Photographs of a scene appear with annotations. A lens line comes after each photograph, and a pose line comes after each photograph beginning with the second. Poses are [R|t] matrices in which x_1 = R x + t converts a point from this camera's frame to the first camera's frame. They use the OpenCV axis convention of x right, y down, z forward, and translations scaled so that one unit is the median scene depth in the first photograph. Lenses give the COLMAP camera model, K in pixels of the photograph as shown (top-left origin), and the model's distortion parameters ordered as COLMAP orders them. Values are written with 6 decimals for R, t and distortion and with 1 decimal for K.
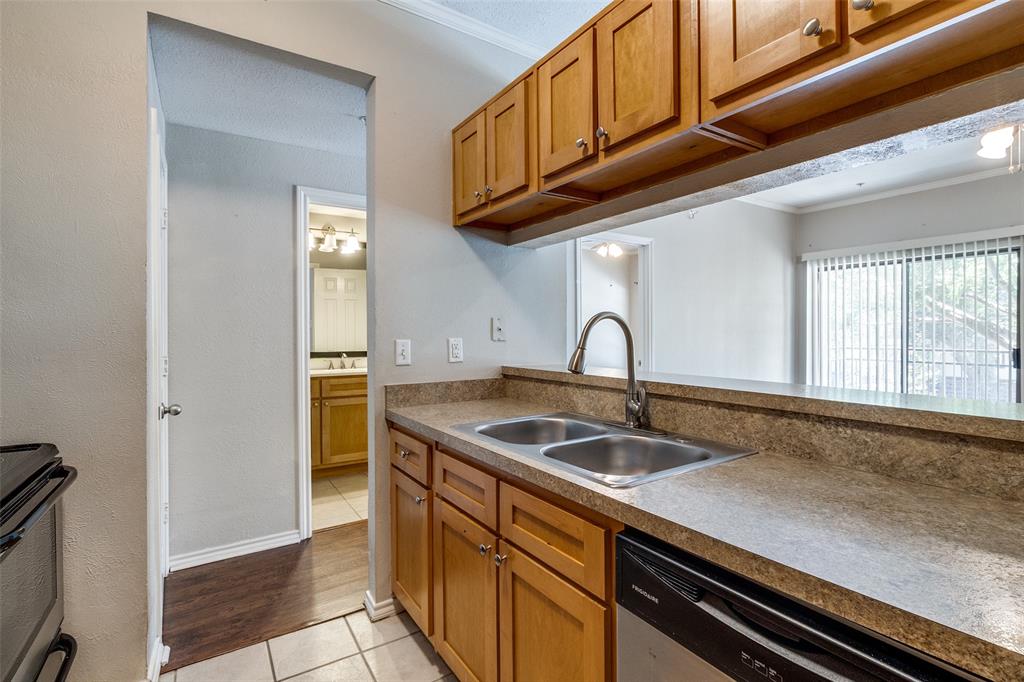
lens RADIAL K [[482.6, 0, 515.2], [0, 482.6, 336.9], [0, 0, 1]] dist [0.004580, 0.000364]
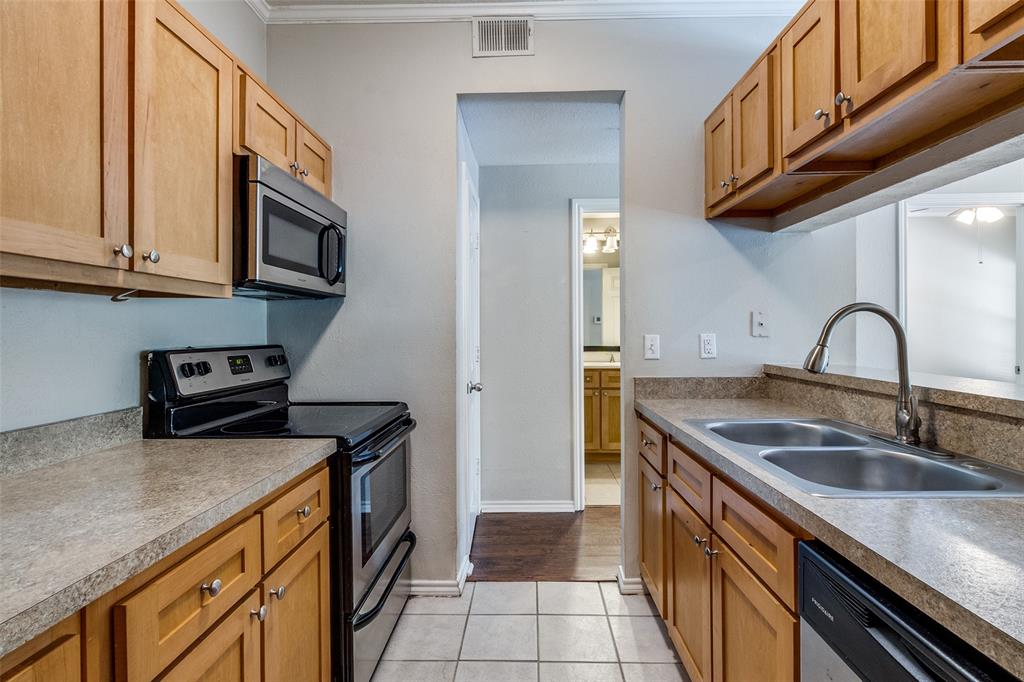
lens RADIAL K [[482.6, 0, 515.2], [0, 482.6, 336.9], [0, 0, 1]] dist [0.004580, 0.000364]
pose [[0.833262, 0.007976, -0.552821, 0.121940], [-0.002719, 0.999943, 0.010327, 0.000411], [0.552872, -0.007102, 0.833236, -0.041247]]
